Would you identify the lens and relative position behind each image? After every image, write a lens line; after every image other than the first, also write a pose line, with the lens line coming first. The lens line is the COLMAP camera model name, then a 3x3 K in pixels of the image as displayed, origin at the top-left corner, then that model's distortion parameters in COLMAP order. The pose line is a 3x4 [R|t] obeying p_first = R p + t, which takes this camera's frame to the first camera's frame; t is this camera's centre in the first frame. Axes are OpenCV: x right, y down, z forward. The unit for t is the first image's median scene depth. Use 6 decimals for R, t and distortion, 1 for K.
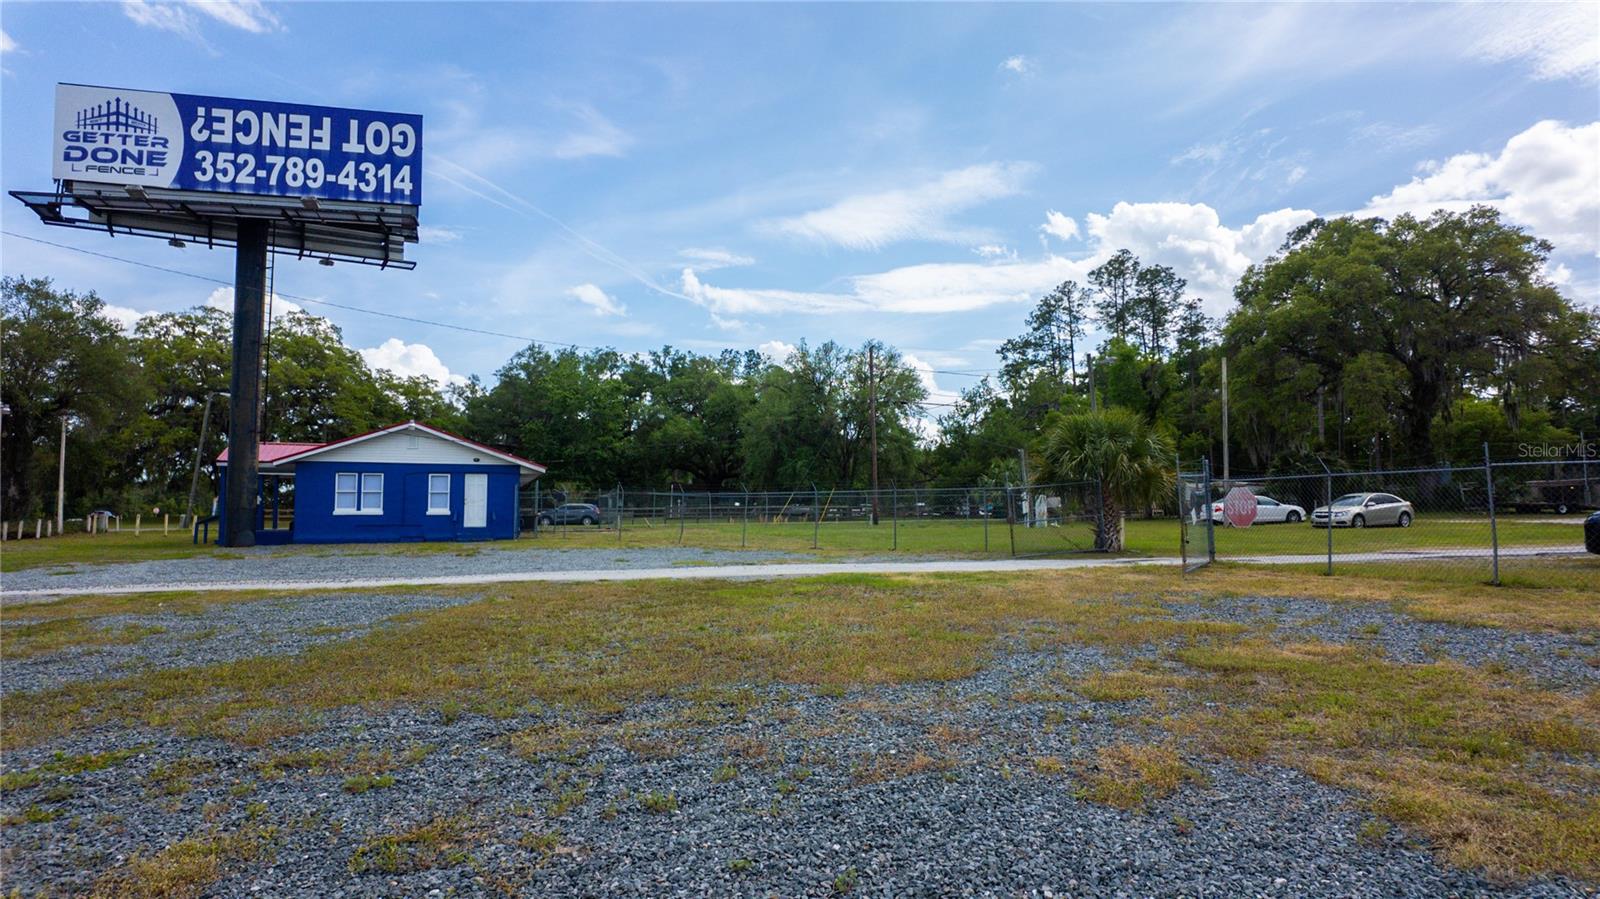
lens RADIAL K [[986.3, 0, 766.3], [0, 986.3, 458.9], [0, 0, 1]] dist [0.003296, -0.001891]
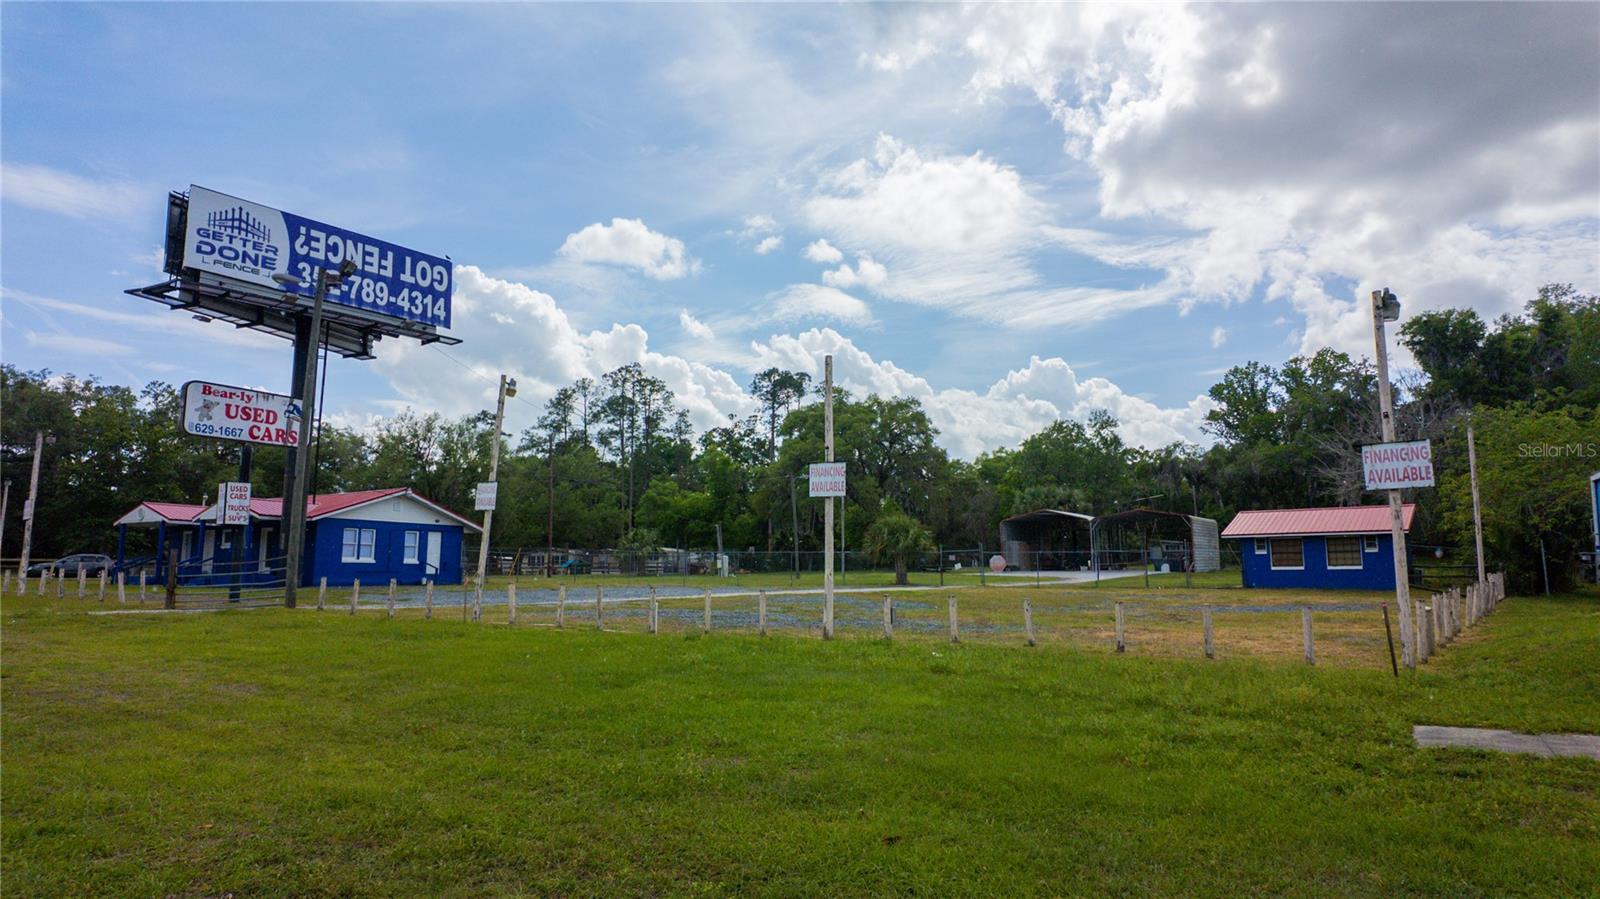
lens RADIAL K [[944.6, 0, 807.6], [0, 944.6, 454.4], [0, 0, 1]] dist [0.034609, -0.034429]
pose [[0.769104, 0.088399, 0.632981, -0.791451], [-0.046646, 0.995511, -0.082352, -0.006651], [-0.637419, 0.033812, 0.769775, -0.291034]]
